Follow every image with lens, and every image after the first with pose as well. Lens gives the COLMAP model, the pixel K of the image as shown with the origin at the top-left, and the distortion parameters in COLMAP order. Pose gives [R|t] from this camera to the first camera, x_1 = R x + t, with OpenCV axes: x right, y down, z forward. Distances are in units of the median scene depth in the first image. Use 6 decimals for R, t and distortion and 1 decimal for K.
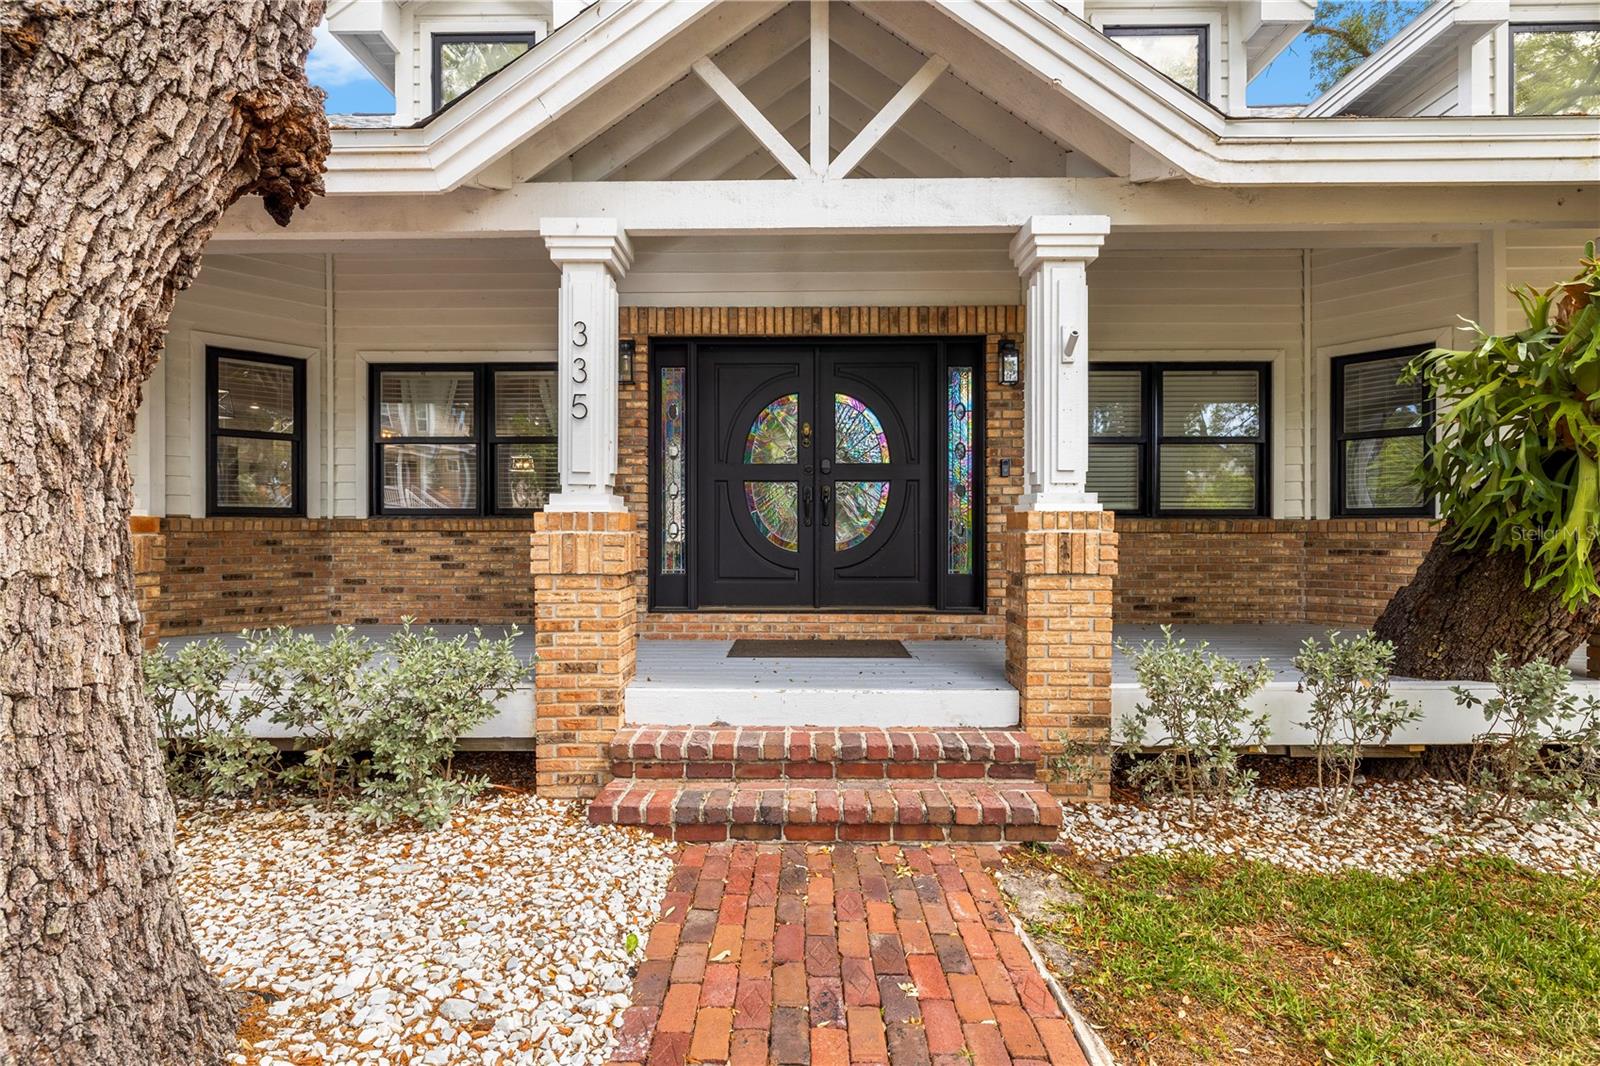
lens RADIAL K [[740.5, 0, 799.0], [0, 740.5, 528.2], [0, 0, 1]] dist [-0.004510, -0.000377]
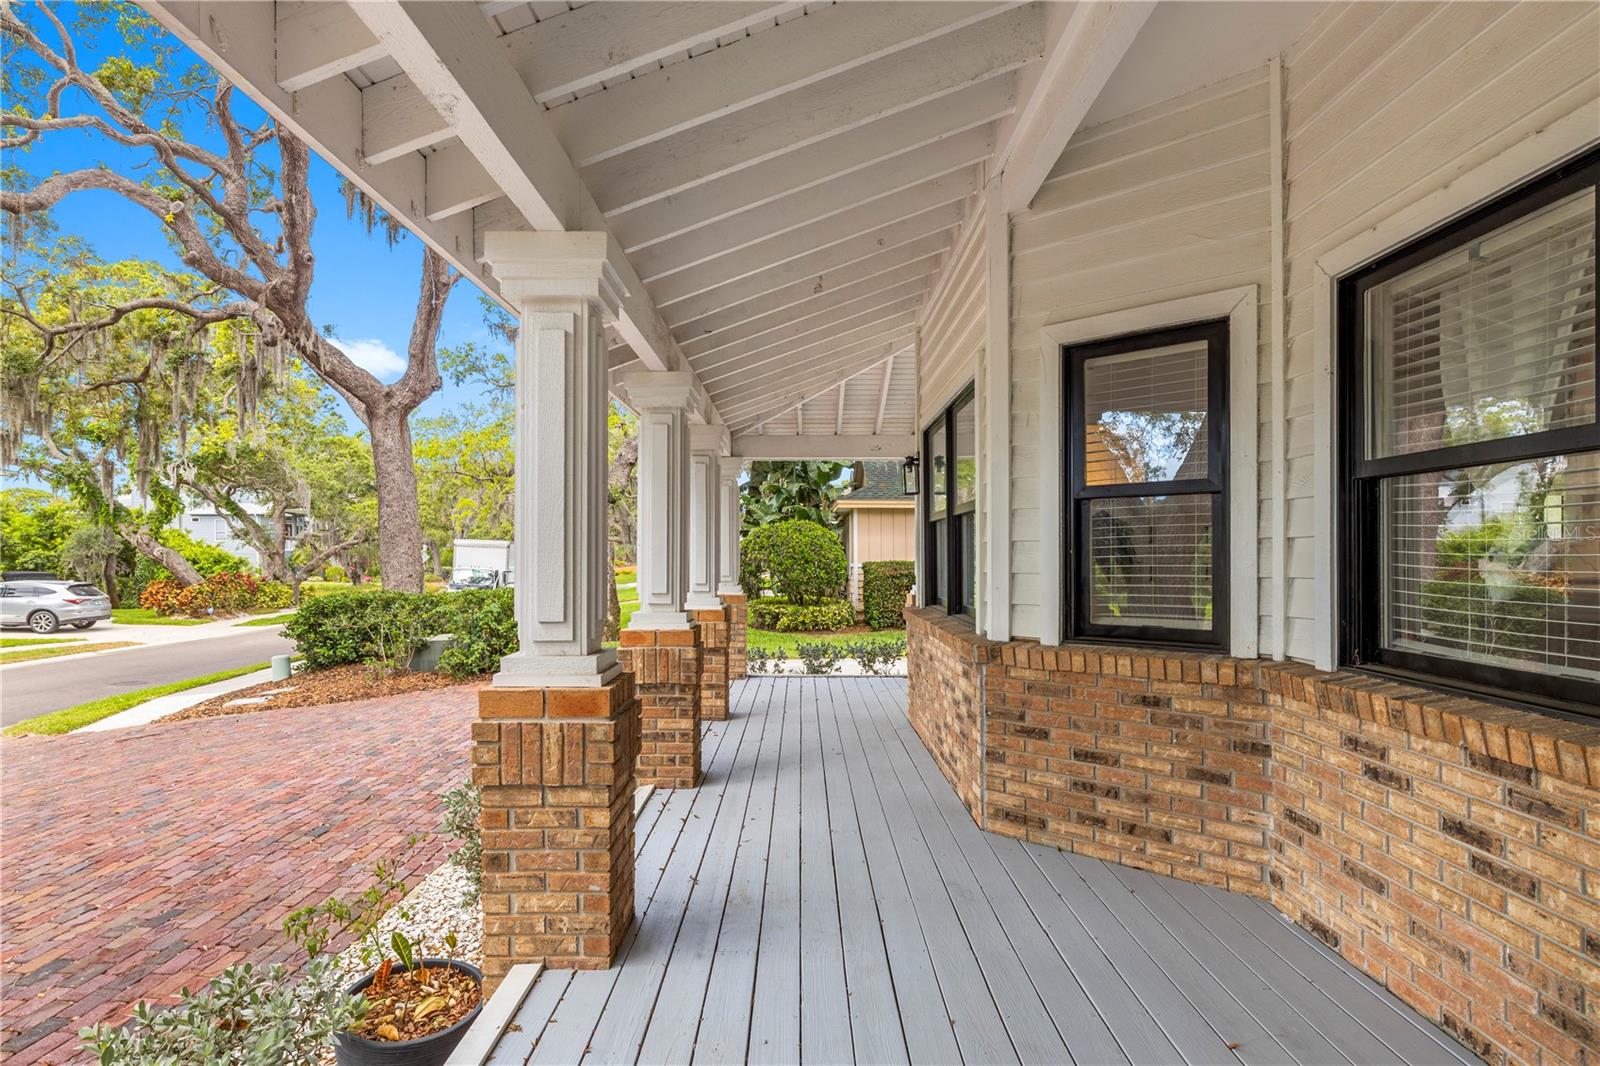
lens RADIAL K [[834.2, 0, 801.9], [0, 834.2, 560.3], [0, 0, 1]] dist [0.000235, -0.000336]
pose [[0.008786, 0.004711, -0.999950, -0.139038], [-0.005972, 0.999971, 0.004659, -0.074382], [0.999944, 0.005931, 0.008813, 0.718566]]
